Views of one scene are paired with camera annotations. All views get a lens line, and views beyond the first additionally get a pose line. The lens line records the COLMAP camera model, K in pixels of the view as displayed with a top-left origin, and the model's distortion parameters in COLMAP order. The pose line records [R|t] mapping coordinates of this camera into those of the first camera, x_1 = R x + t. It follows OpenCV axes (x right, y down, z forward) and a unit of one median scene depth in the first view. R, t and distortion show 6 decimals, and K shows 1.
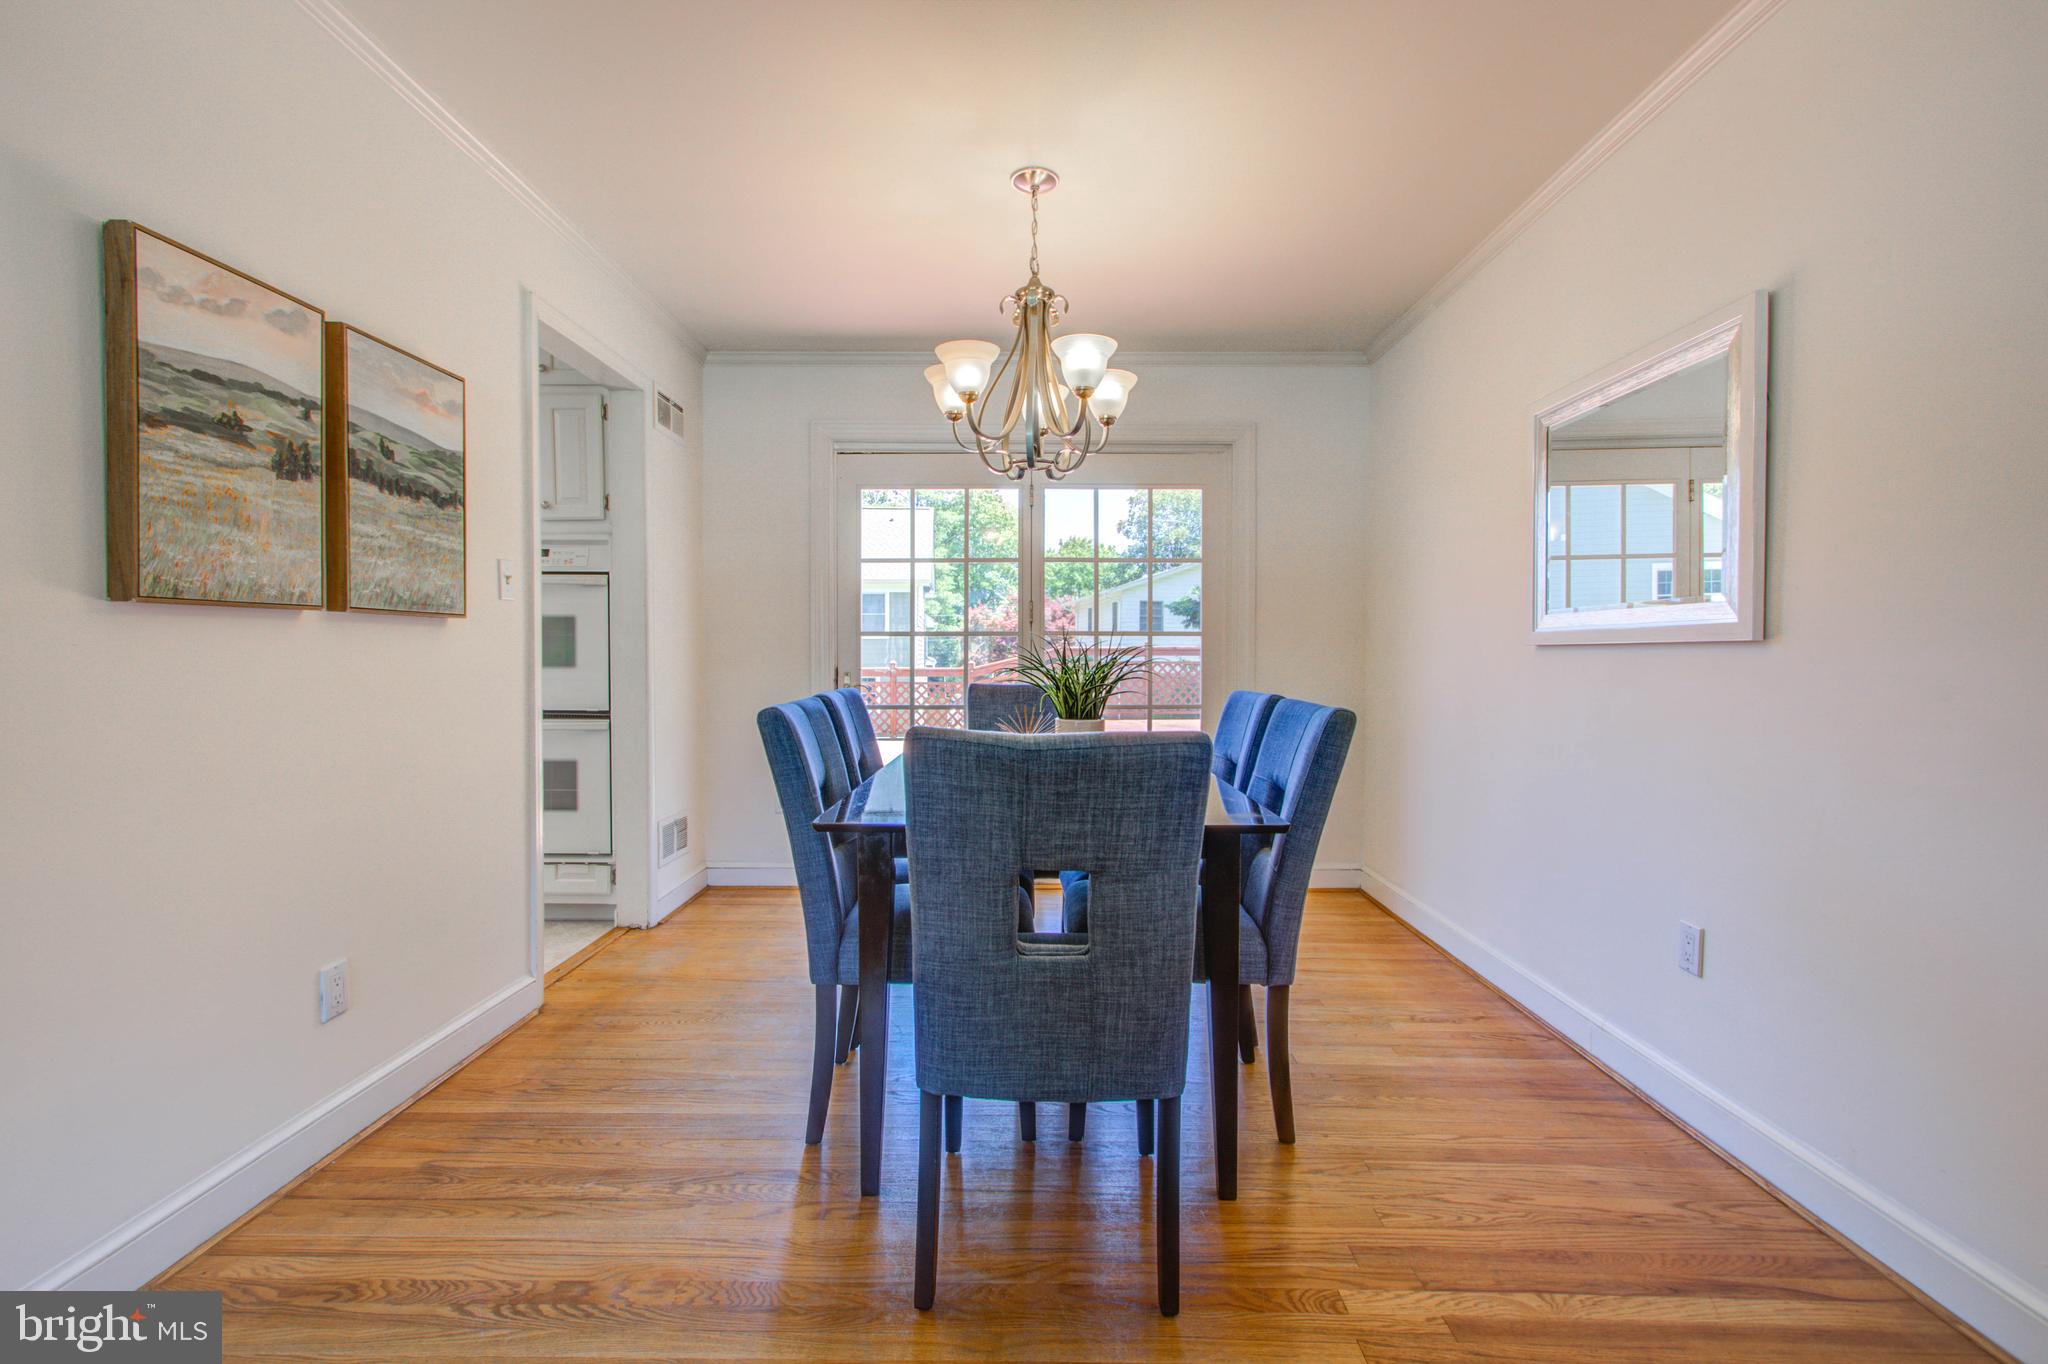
lens RADIAL K [[927.7, 0, 1027.5], [0, 927.7, 676.2], [0, 0, 1]] dist [0.007955, 0.000182]
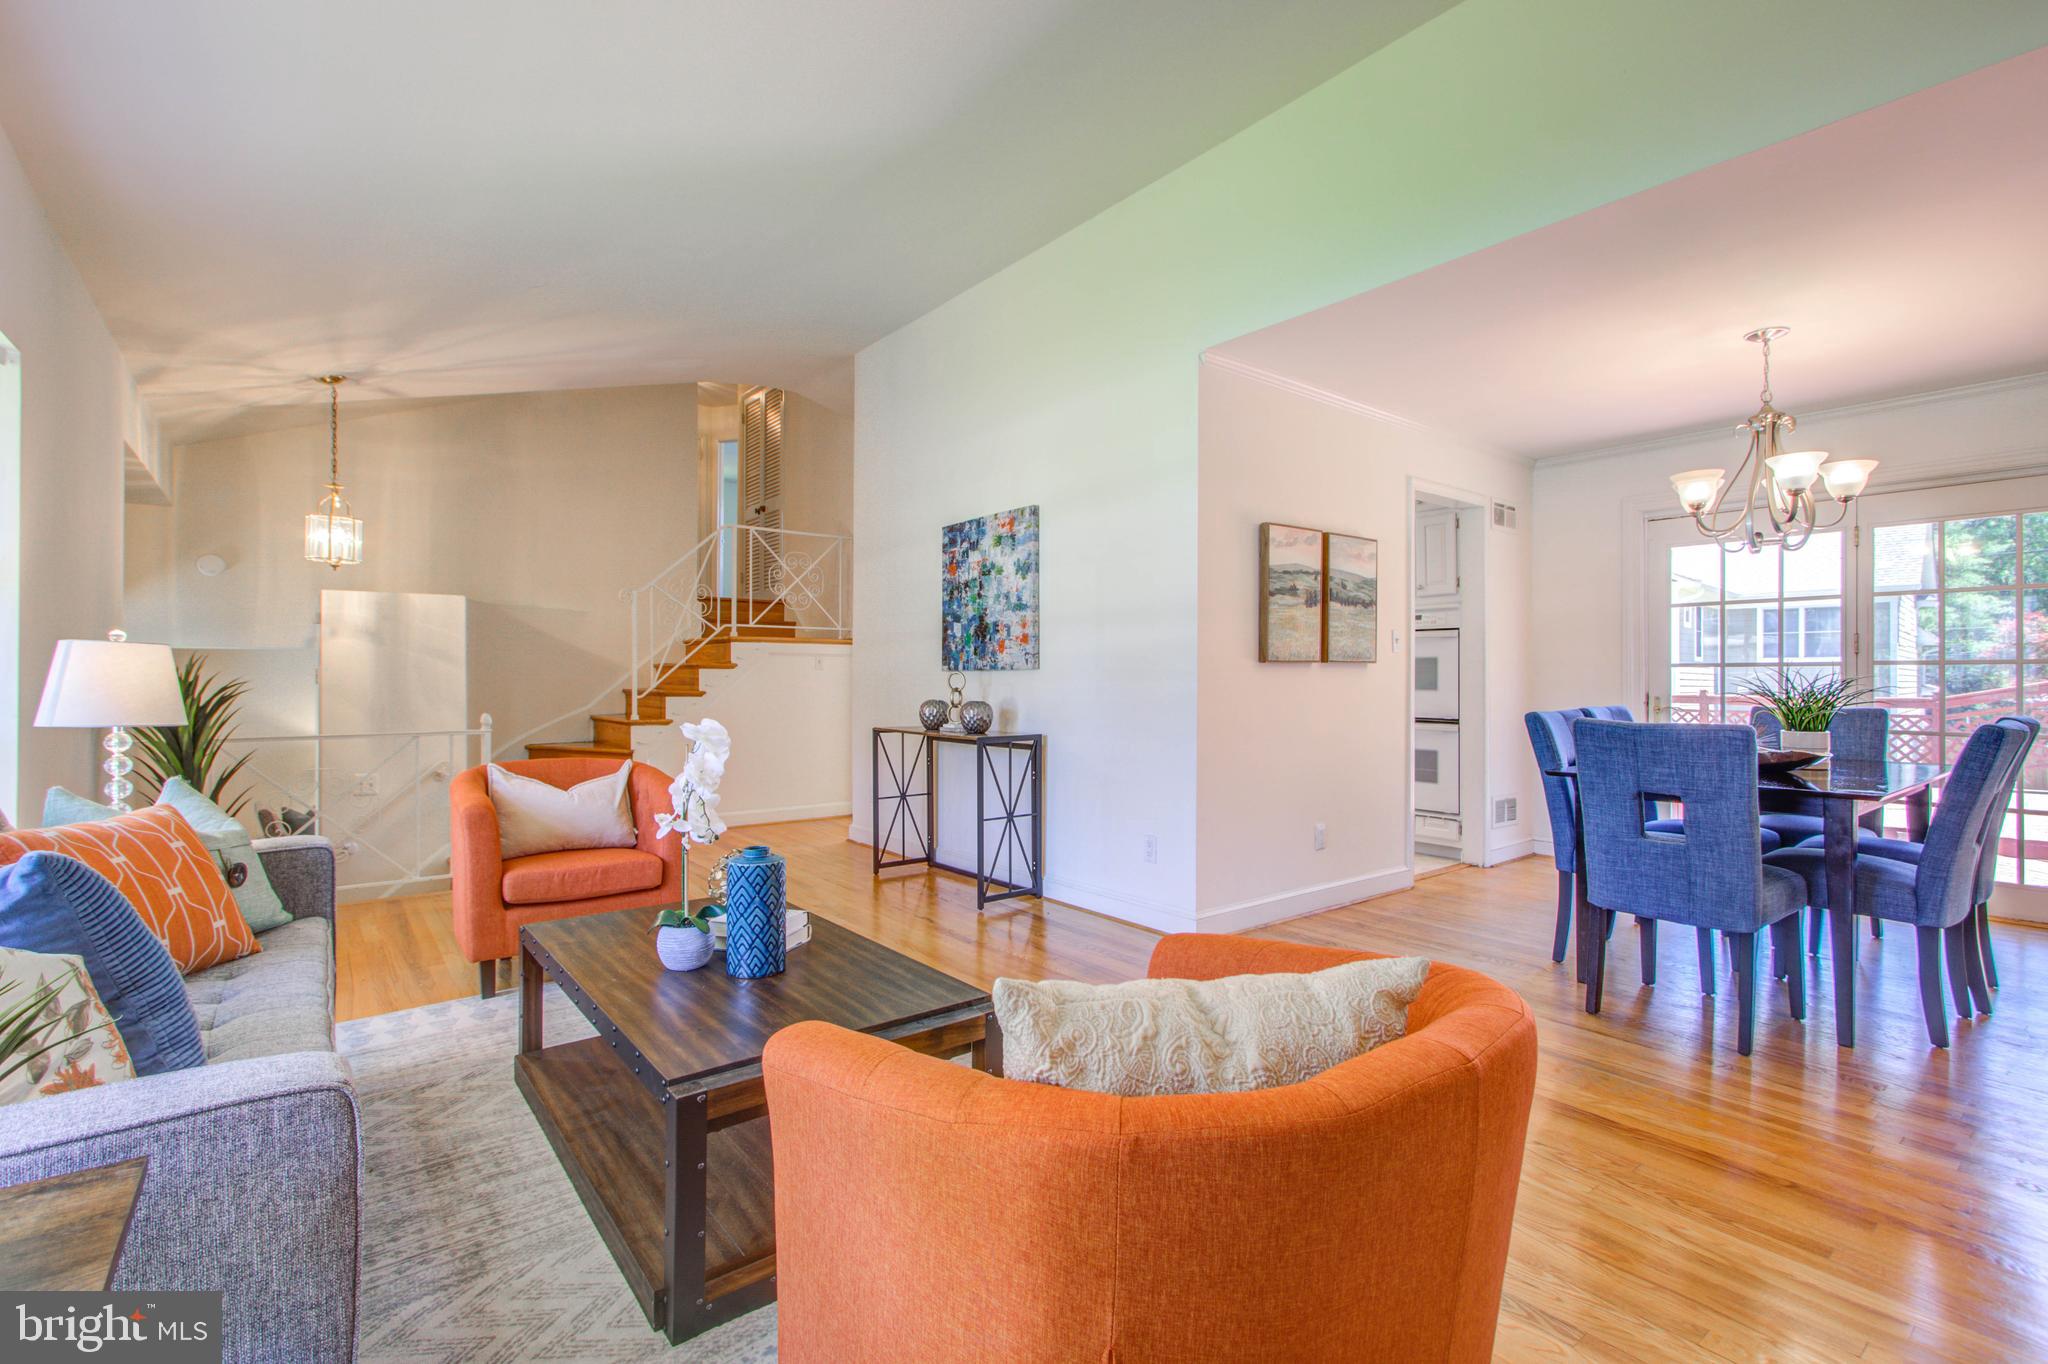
lens RADIAL K [[927.7, 0, 1027.5], [0, 927.7, 676.2], [0, 0, 1]] dist [0.007955, 0.000182]
pose [[0.631153, -0.002613, -0.775654, 0.487243], [-0.019756, 0.999616, -0.019442, 0.018309], [0.775407, 0.027595, 0.630859, -0.870969]]
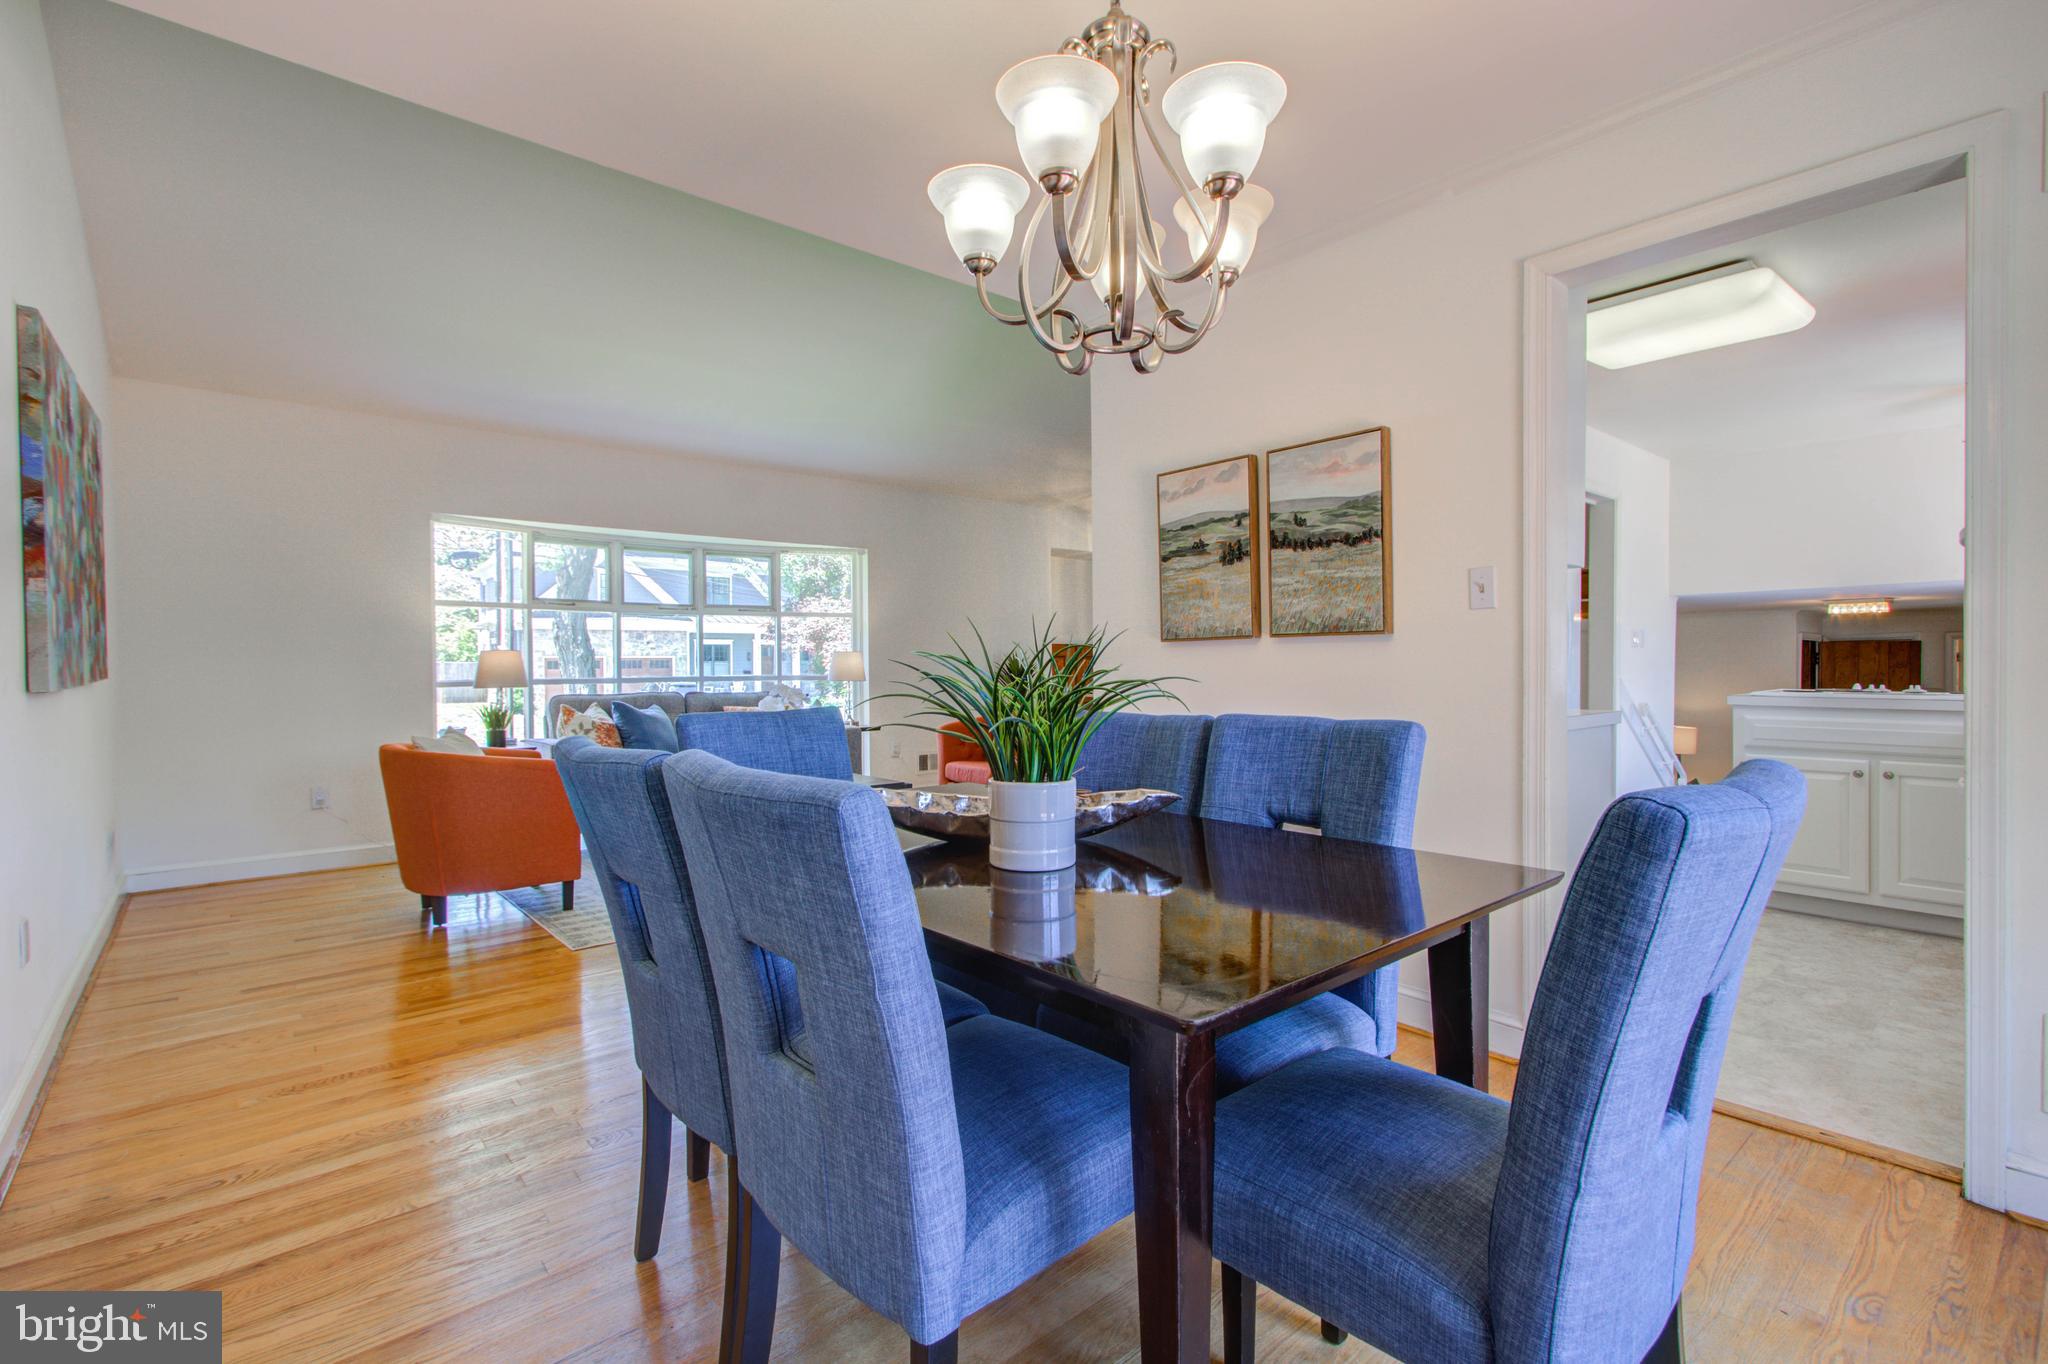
lens RADIAL K [[927.7, 0, 1027.5], [0, 927.7, 676.2], [0, 0, 1]] dist [0.007955, 0.000182]
pose [[-0.748941, 0.011365, -0.662539, 0.550055], [-0.012513, 0.999432, 0.031288, -0.044978], [0.662518, 0.031723, -0.748374, 1.765041]]
